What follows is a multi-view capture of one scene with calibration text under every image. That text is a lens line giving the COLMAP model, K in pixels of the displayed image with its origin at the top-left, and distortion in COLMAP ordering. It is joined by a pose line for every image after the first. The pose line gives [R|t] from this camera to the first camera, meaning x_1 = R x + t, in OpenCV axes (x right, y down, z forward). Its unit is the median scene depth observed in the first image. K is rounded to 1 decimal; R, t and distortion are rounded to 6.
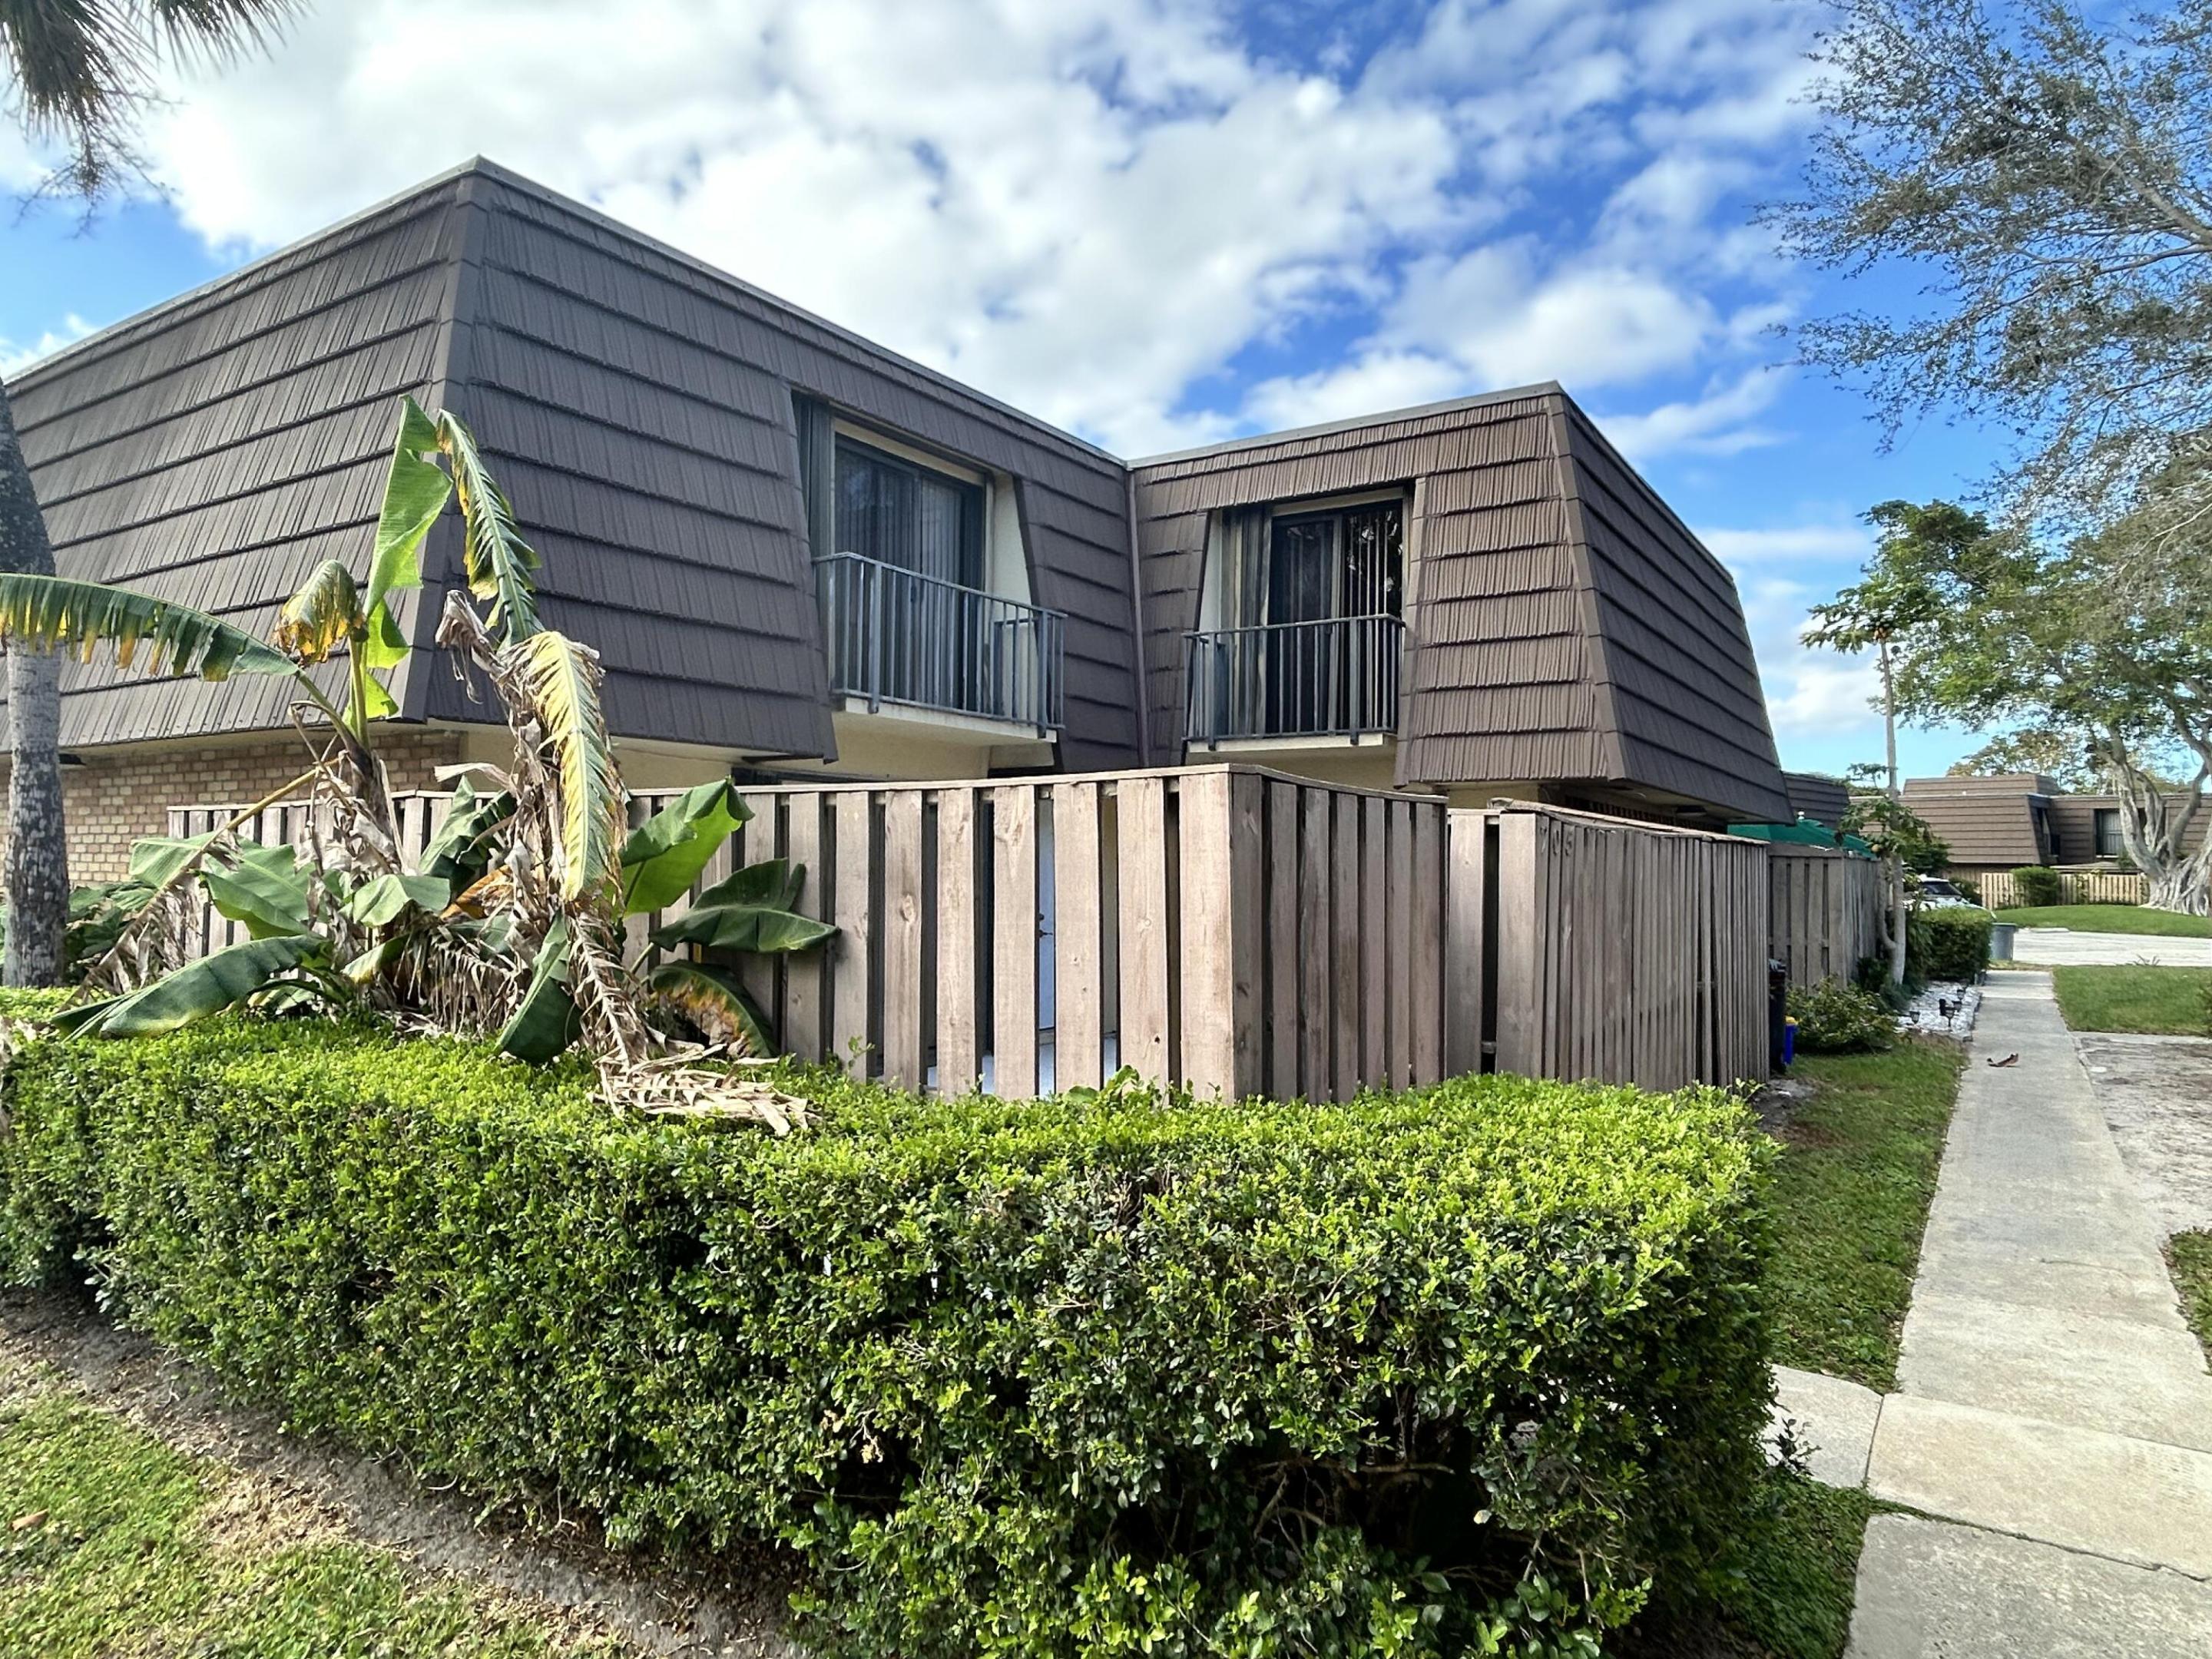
lens RADIAL K [[1348.2, 0, 1109.1], [0, 1348.2, 824.2], [0, 0, 1]] dist [-0.004099, -0.007394]
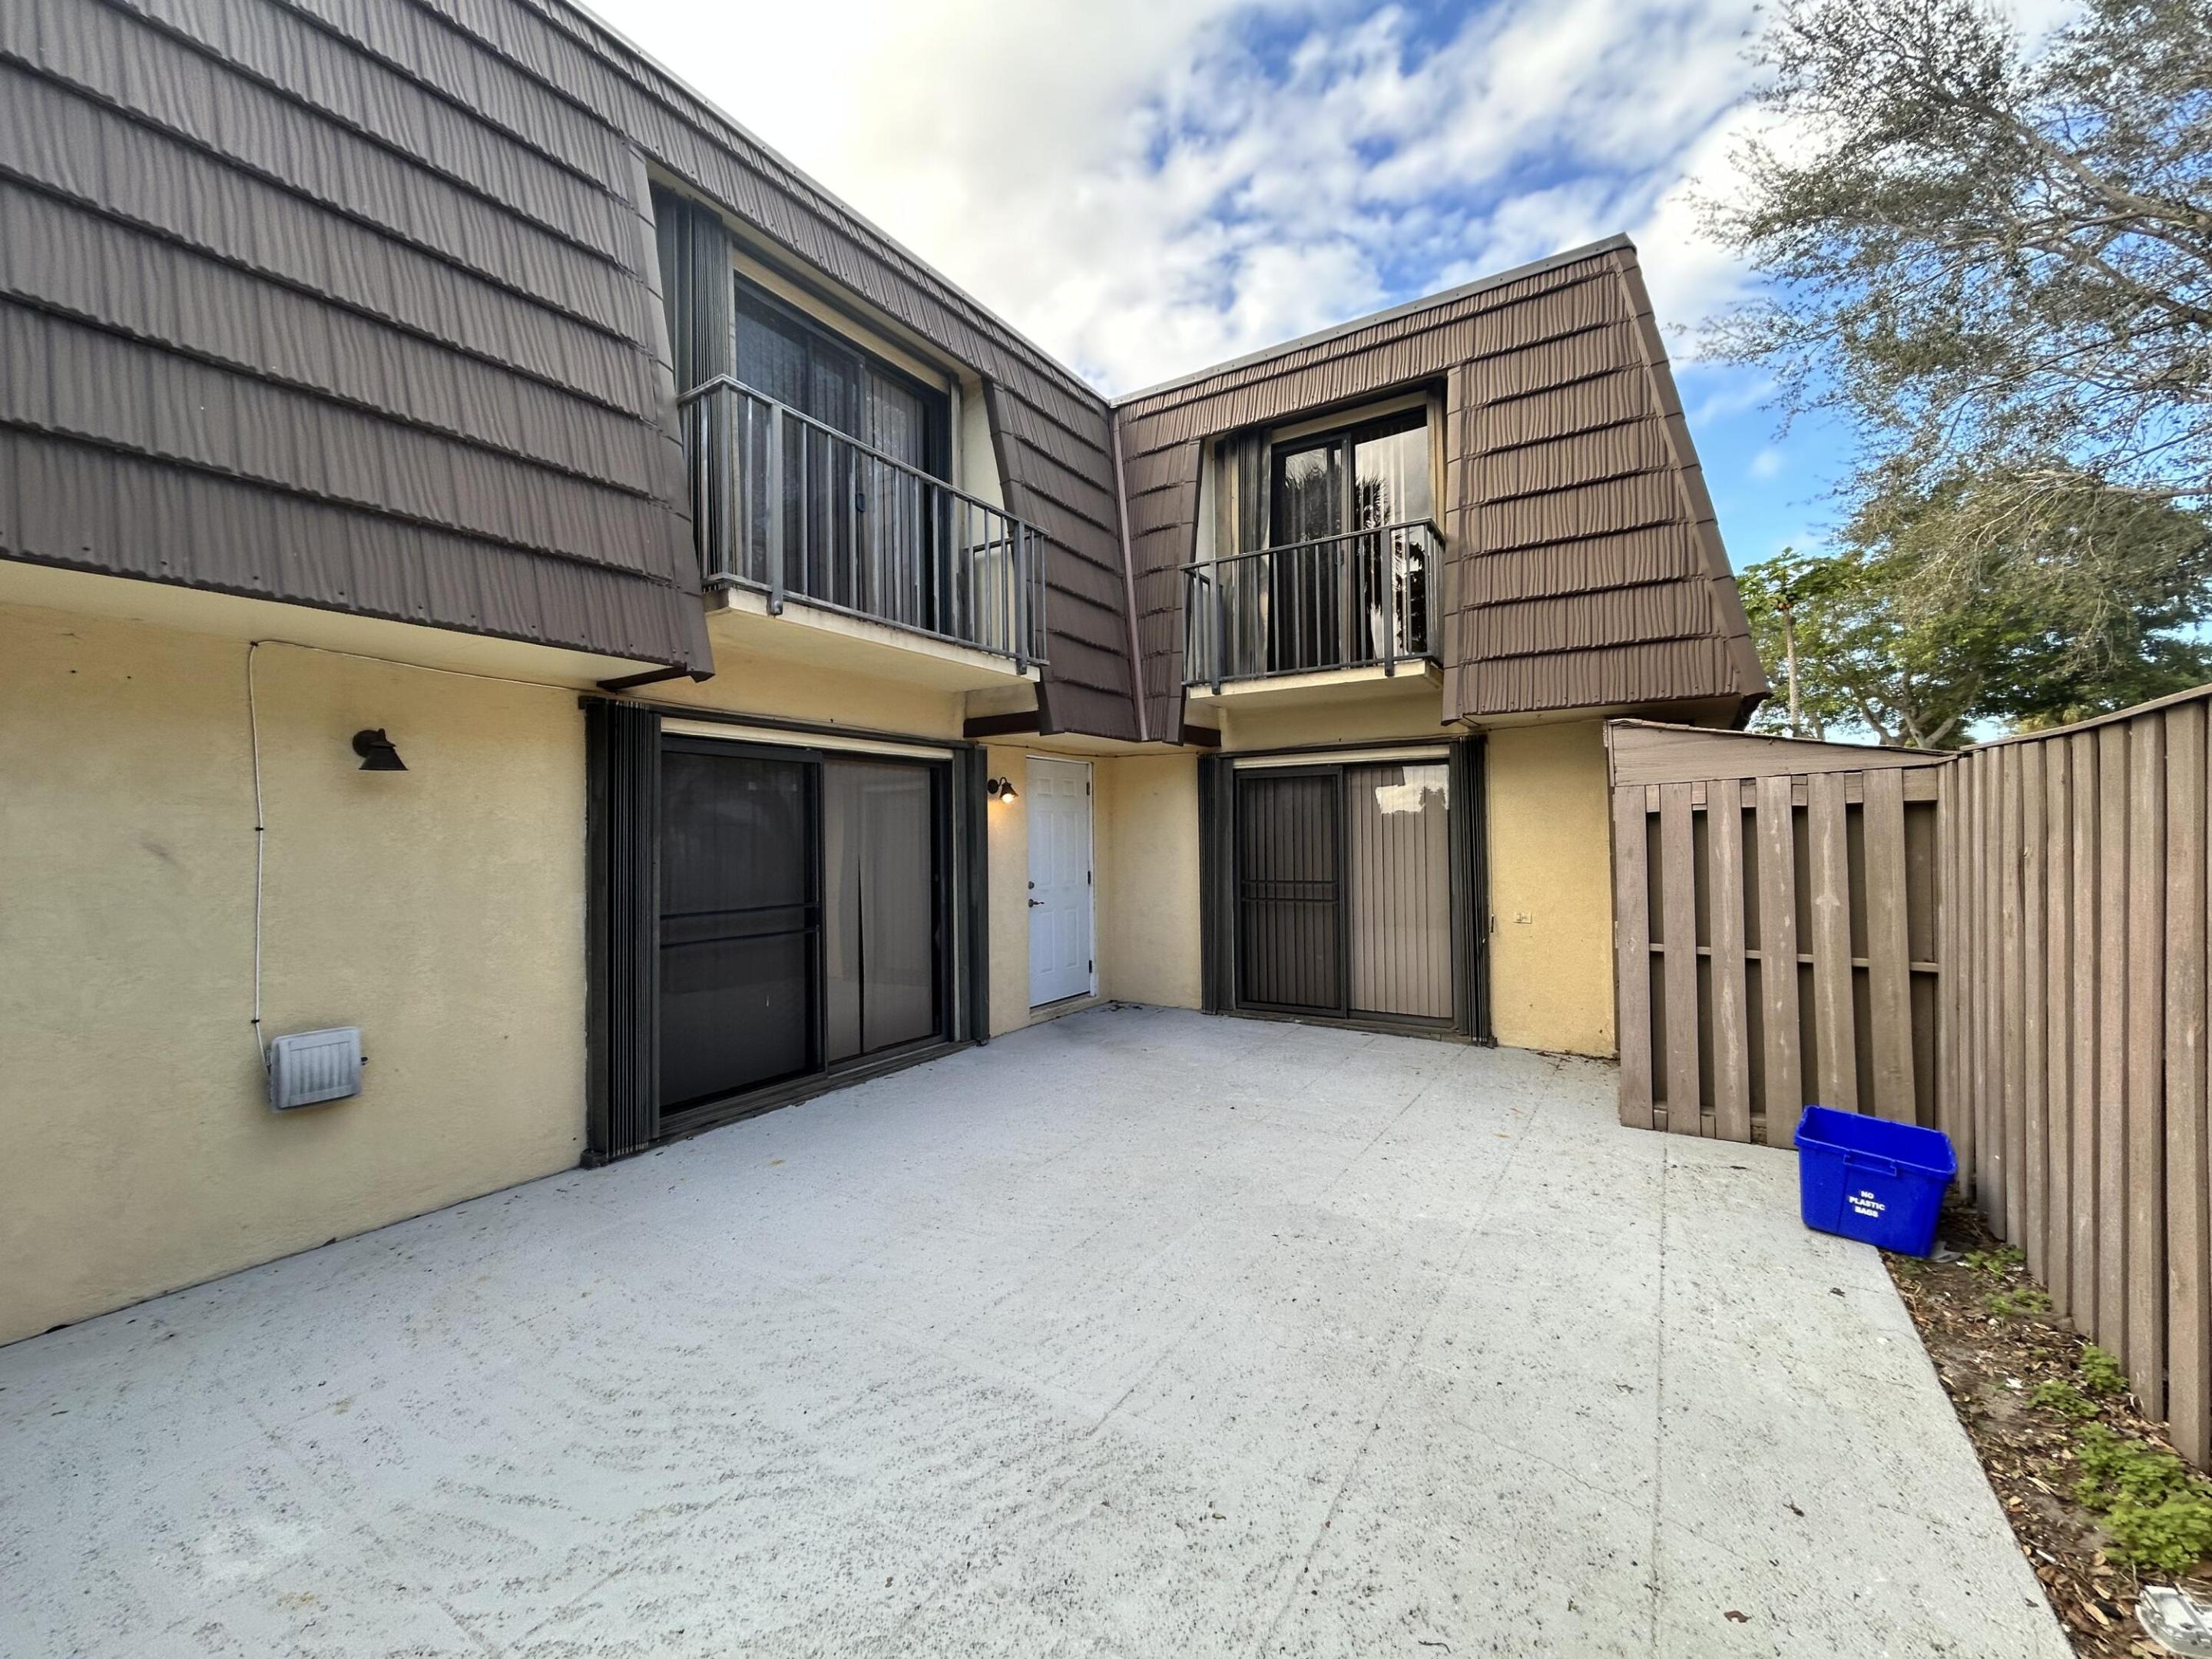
lens RADIAL K [[899.4, 0, 1110.9], [0, 899.4, 827.6], [0, 0, 1]] dist [0.000192, -0.000197]
pose [[0.999413, -0.025968, 0.022342, -0.008996], [0.025512, 0.999465, 0.020466, 0.020117], [-0.022862, -0.019884, 0.999541, 0.418815]]
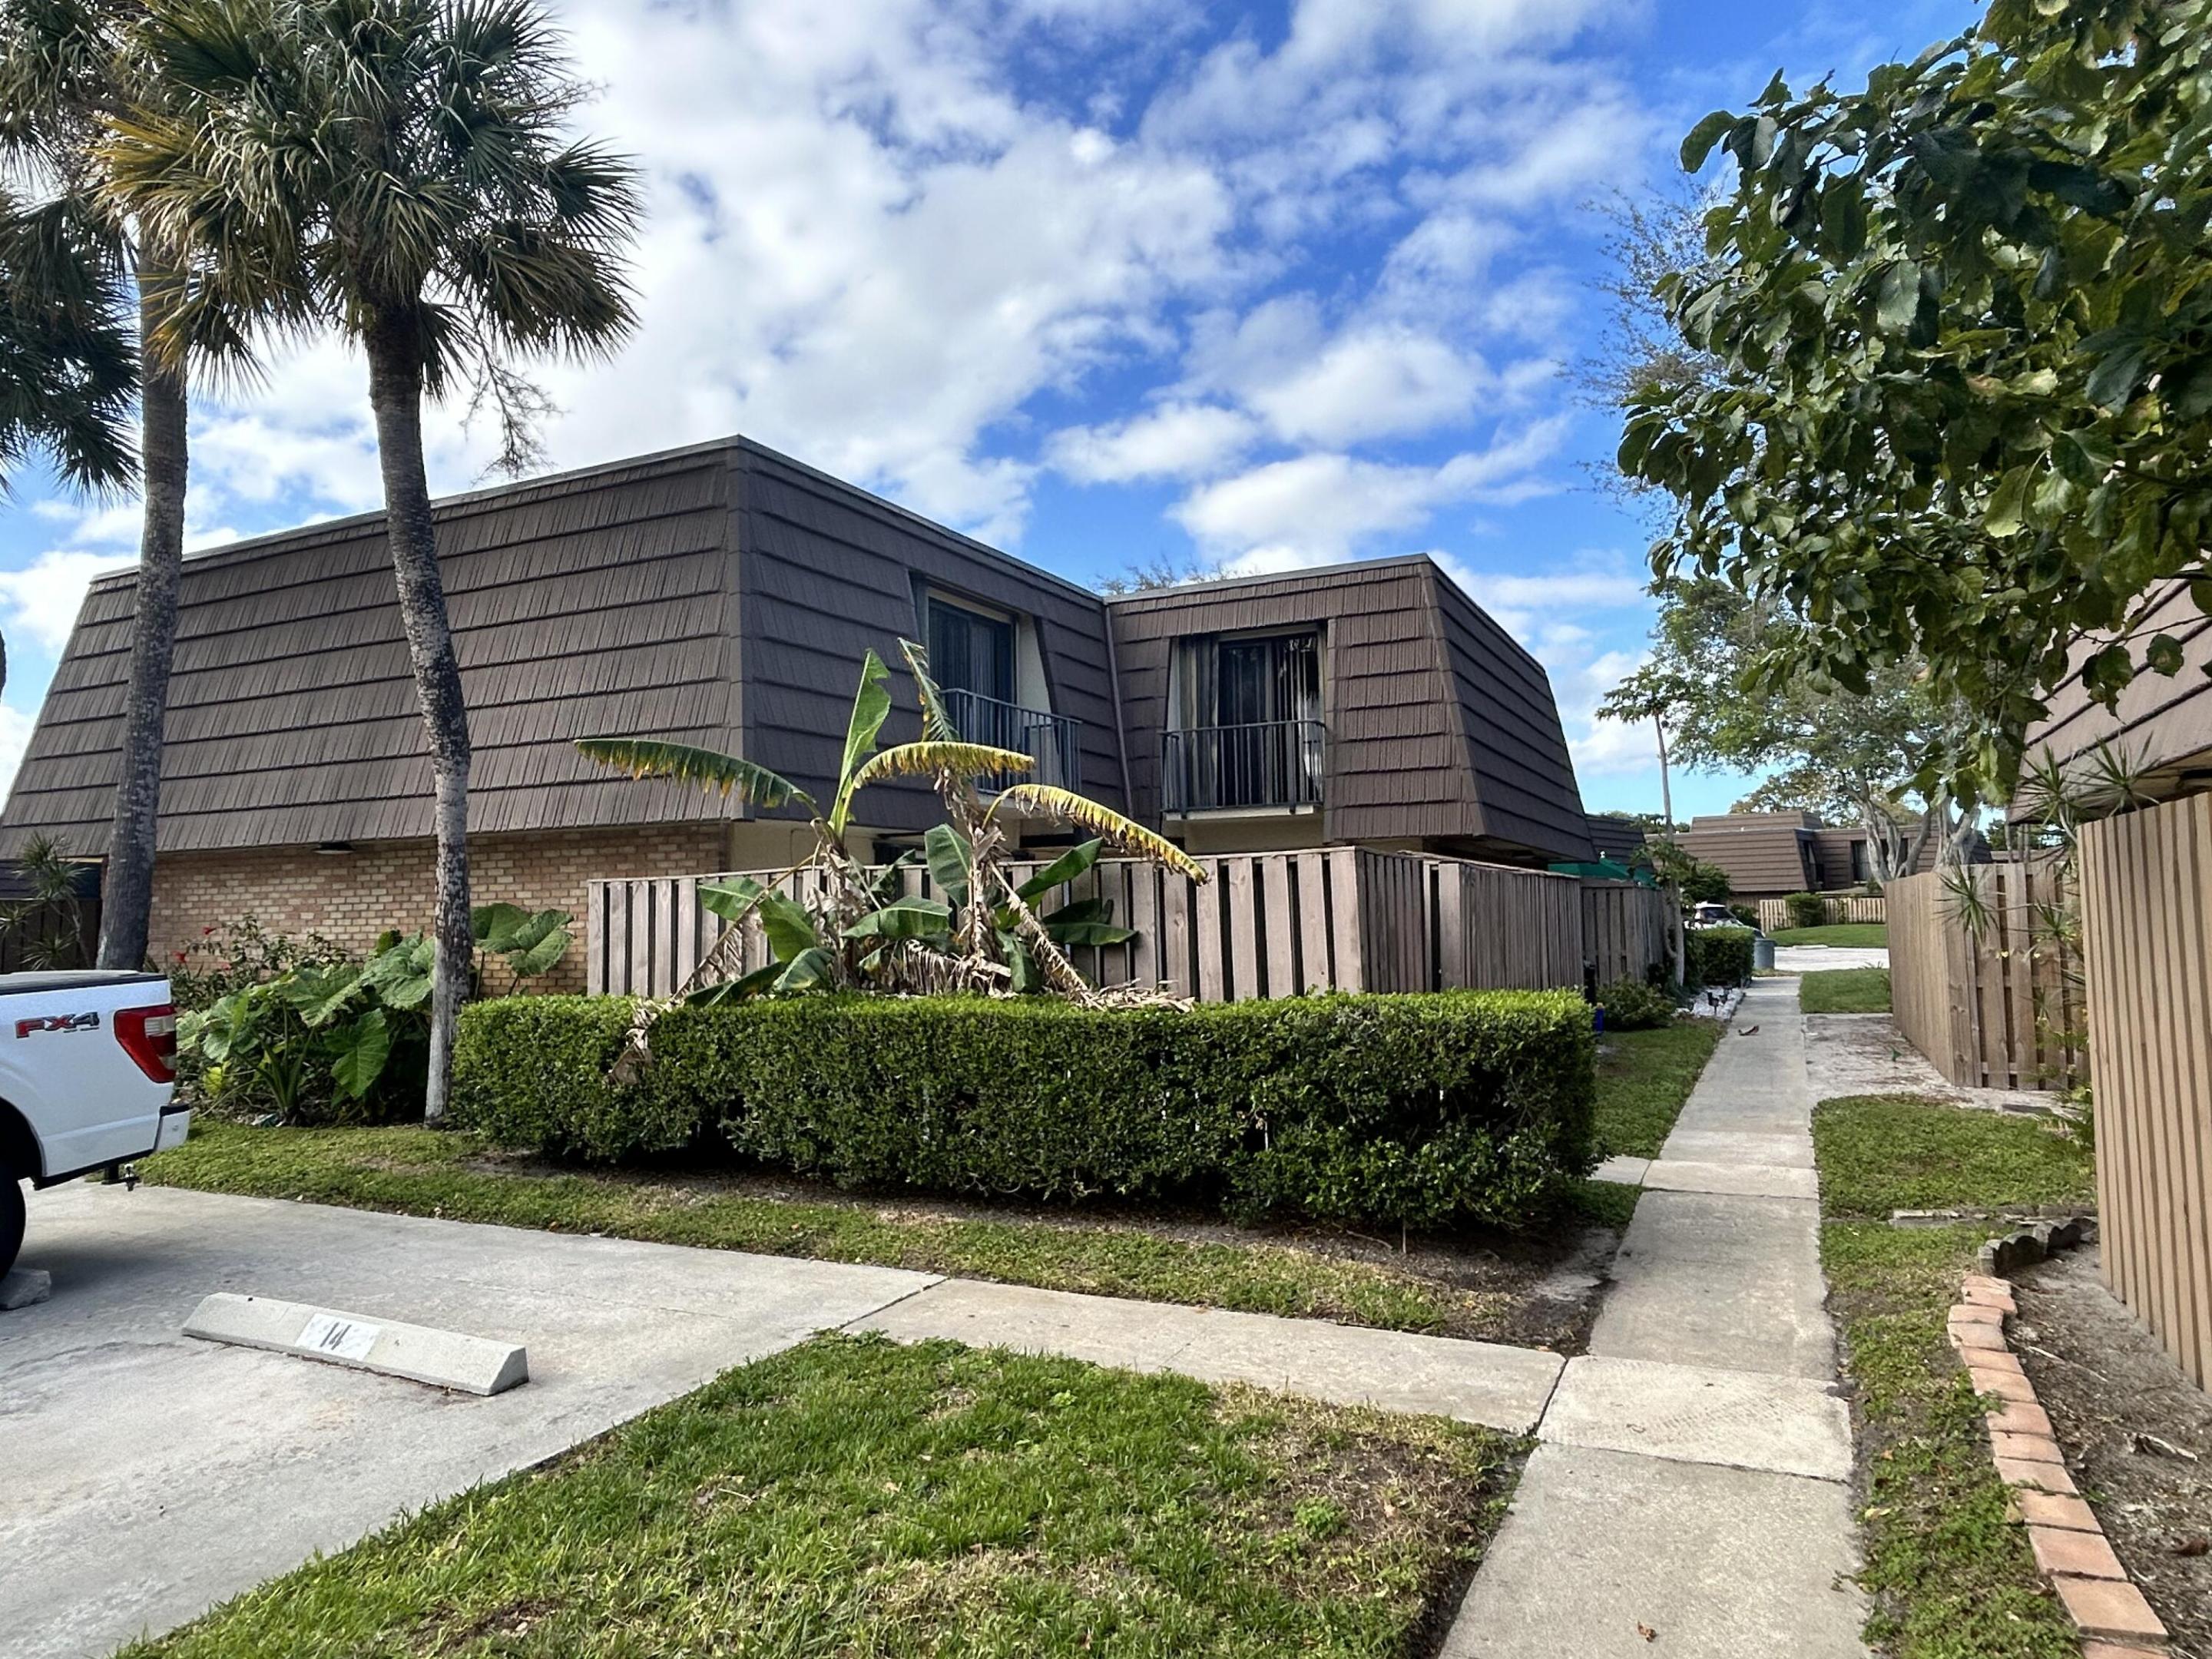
lens RADIAL K [[1348.2, 0, 1108.3], [0, 1348.2, 831.2], [0, 0, 1]] dist [-0.004099, -0.007394]
pose [[0.992276, -0.021727, 0.122134, -0.167946], [0.025666, 0.999197, -0.030776, -0.003182], [-0.121368, 0.033673, 0.992036, -0.332566]]
